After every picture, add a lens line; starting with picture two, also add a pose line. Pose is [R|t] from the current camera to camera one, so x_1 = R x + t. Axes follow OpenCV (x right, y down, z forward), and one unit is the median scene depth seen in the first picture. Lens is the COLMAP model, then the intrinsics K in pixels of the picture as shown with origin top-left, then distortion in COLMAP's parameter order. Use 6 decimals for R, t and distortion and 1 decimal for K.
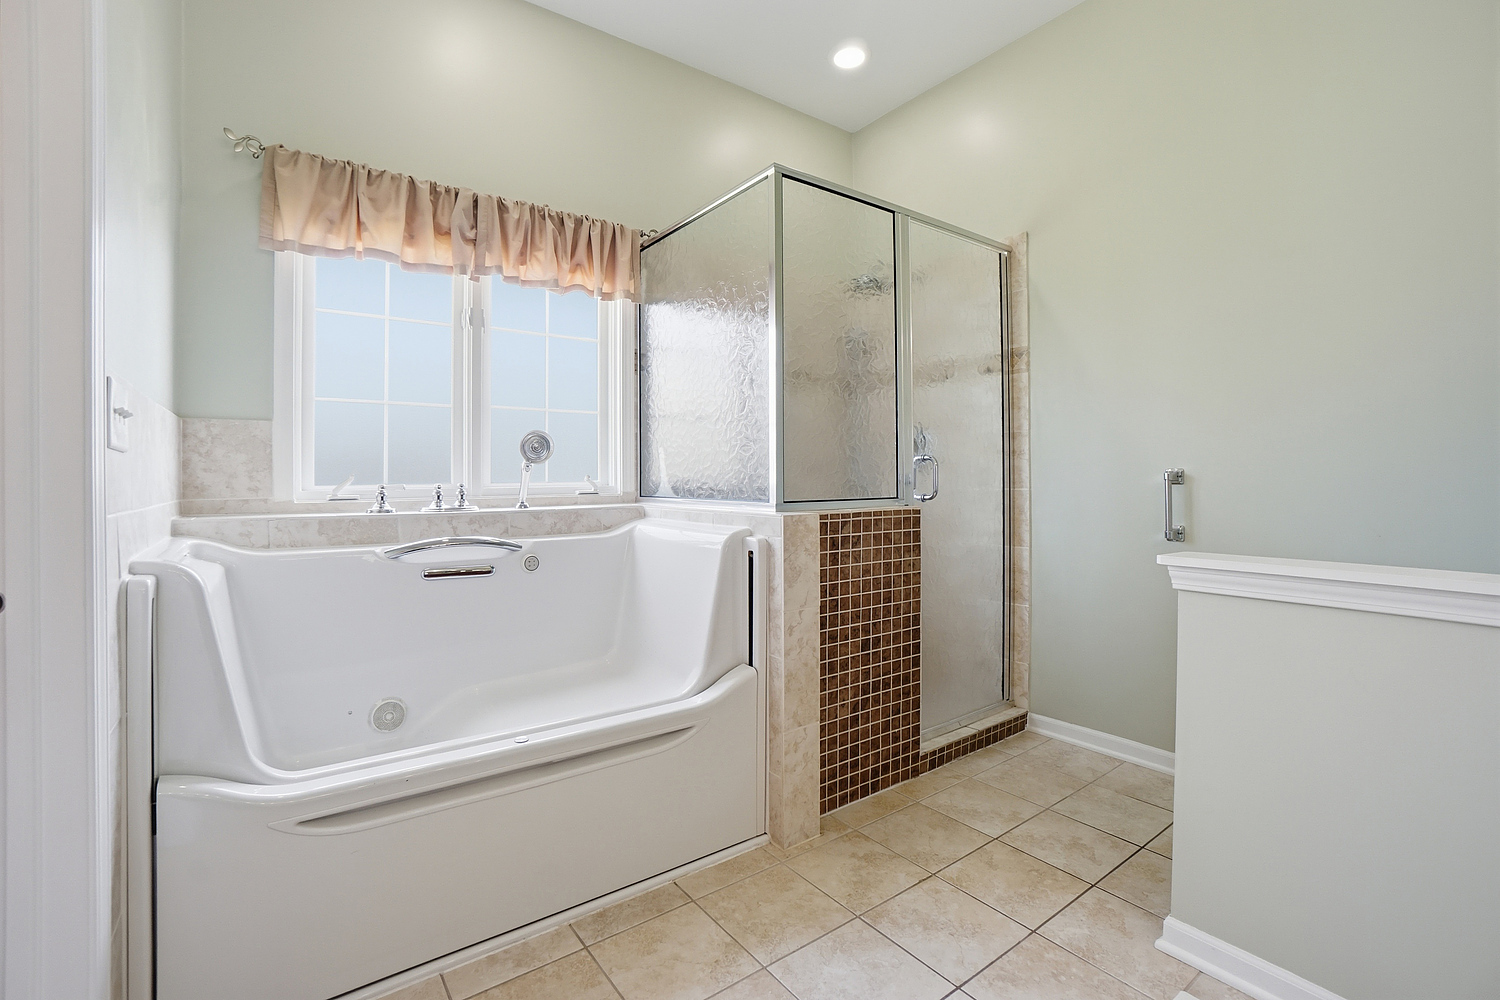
lens RADIAL K [[667.0, 0, 731.2], [0, 667.0, 477.0], [0, 0, 1]] dist [-0.069752, 0.022465]
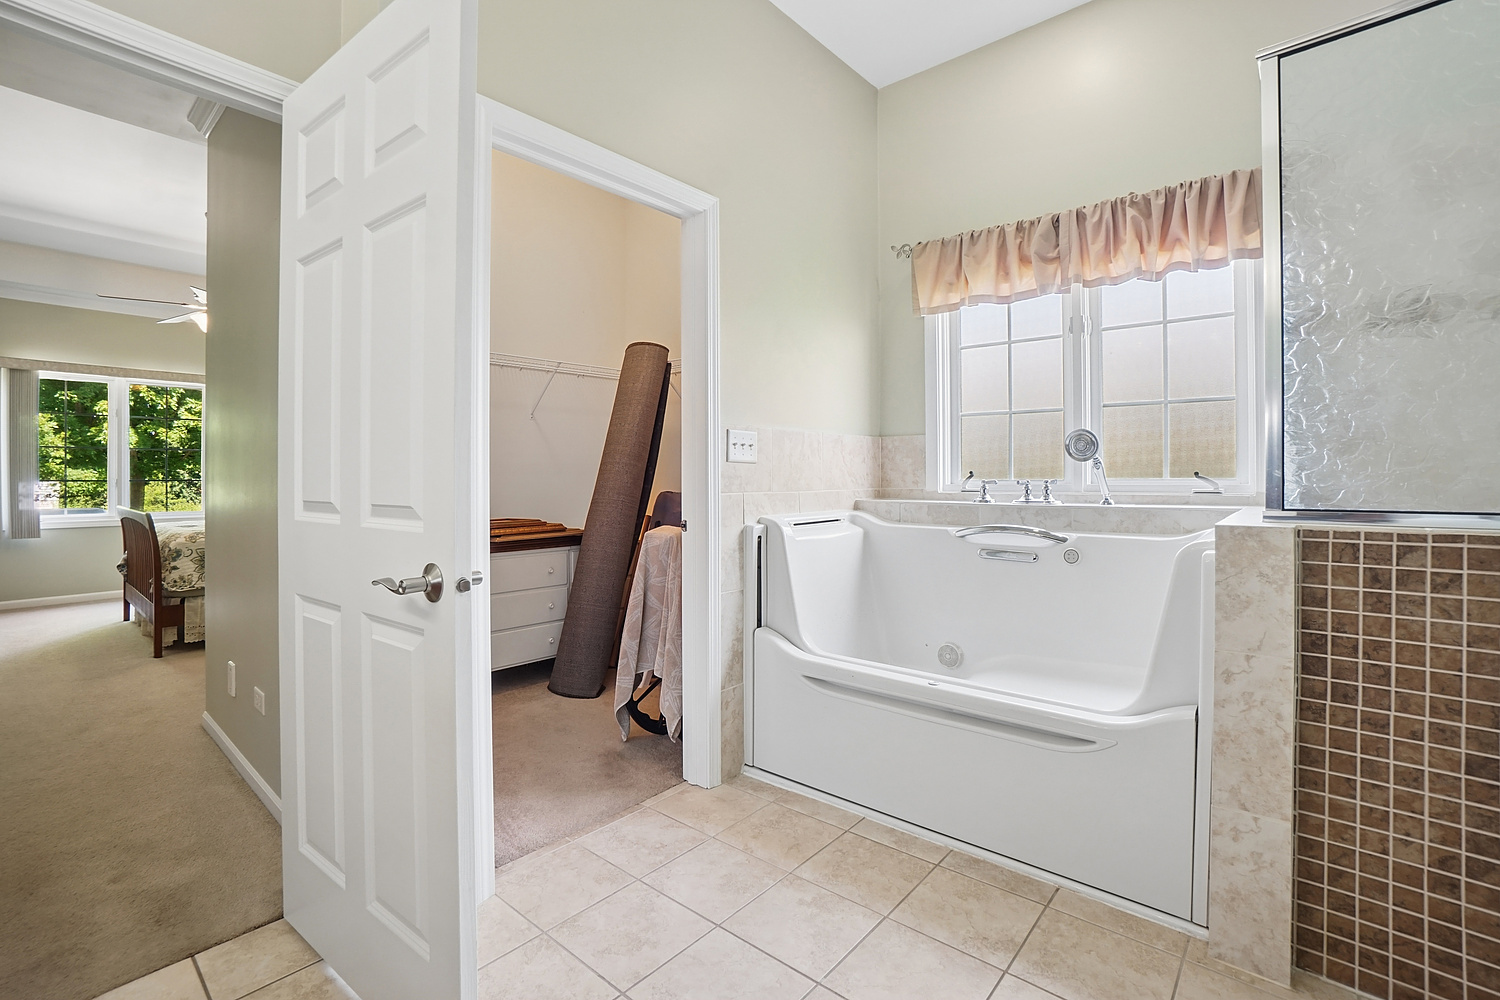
lens RADIAL K [[667.0, 0, 731.2], [0, 667.0, 477.0], [0, 0, 1]] dist [-0.069752, 0.022465]
pose [[0.219116, 0.005760, -0.975682, 0.603962], [0.002560, 0.999976, 0.006479, -0.003810], [0.975696, -0.003917, 0.219095, 0.249713]]
